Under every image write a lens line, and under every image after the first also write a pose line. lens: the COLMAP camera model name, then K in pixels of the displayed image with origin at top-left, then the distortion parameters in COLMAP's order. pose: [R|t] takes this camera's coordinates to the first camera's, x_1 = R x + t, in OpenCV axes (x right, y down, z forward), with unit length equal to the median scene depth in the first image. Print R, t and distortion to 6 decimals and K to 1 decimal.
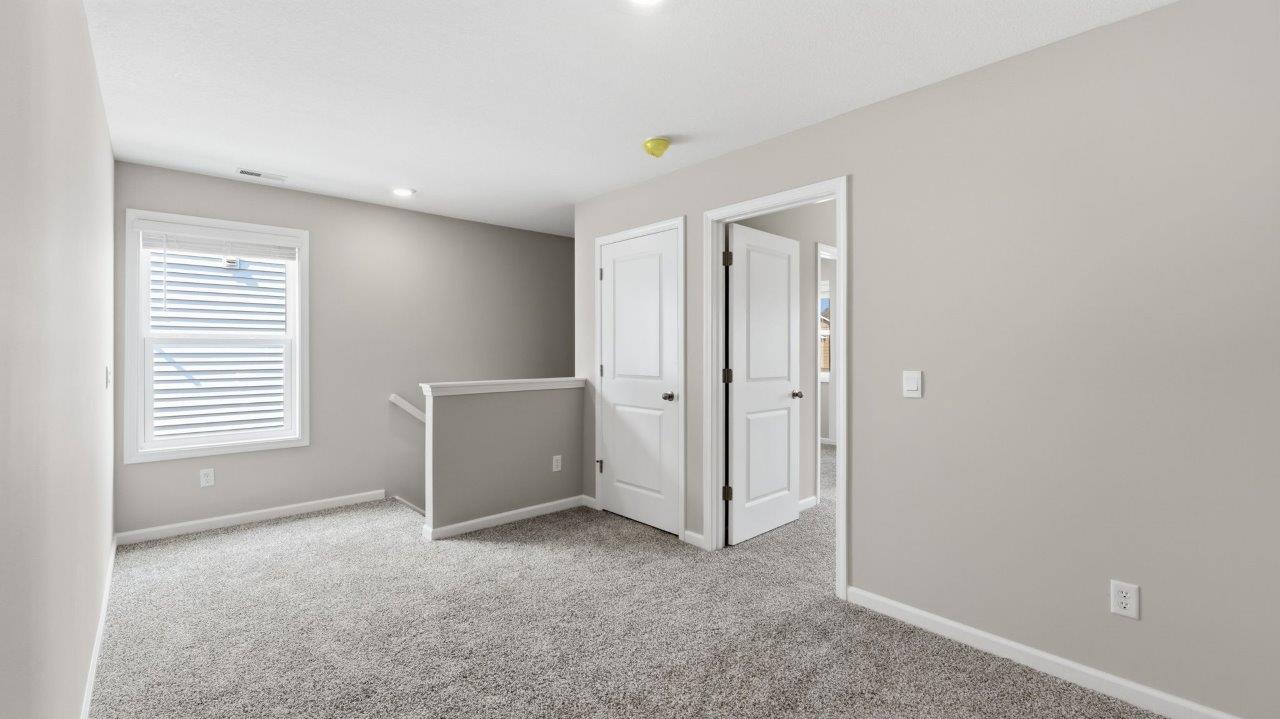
lens RADIAL K [[535.1, 0, 638.1], [0, 535.1, 356.1], [0, 0, 1]] dist [-0.003849, -0.000631]
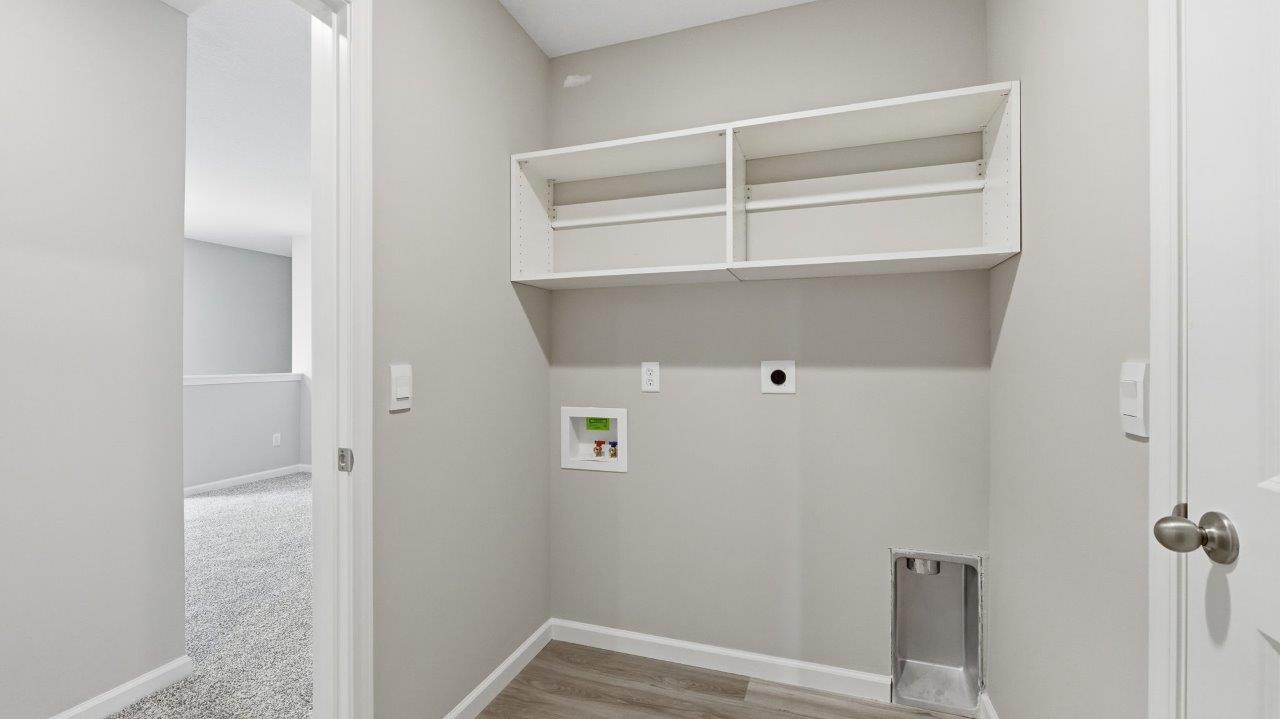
lens RADIAL K [[535.1, 0, 638.1], [0, 535.1, 356.1], [0, 0, 1]] dist [-0.003849, -0.000631]
pose [[0.887832, -0.000005, 0.460168, 0.032951], [-0.006317, 0.999906, 0.012200, -0.025832], [-0.460125, -0.013738, 0.887748, -0.656164]]
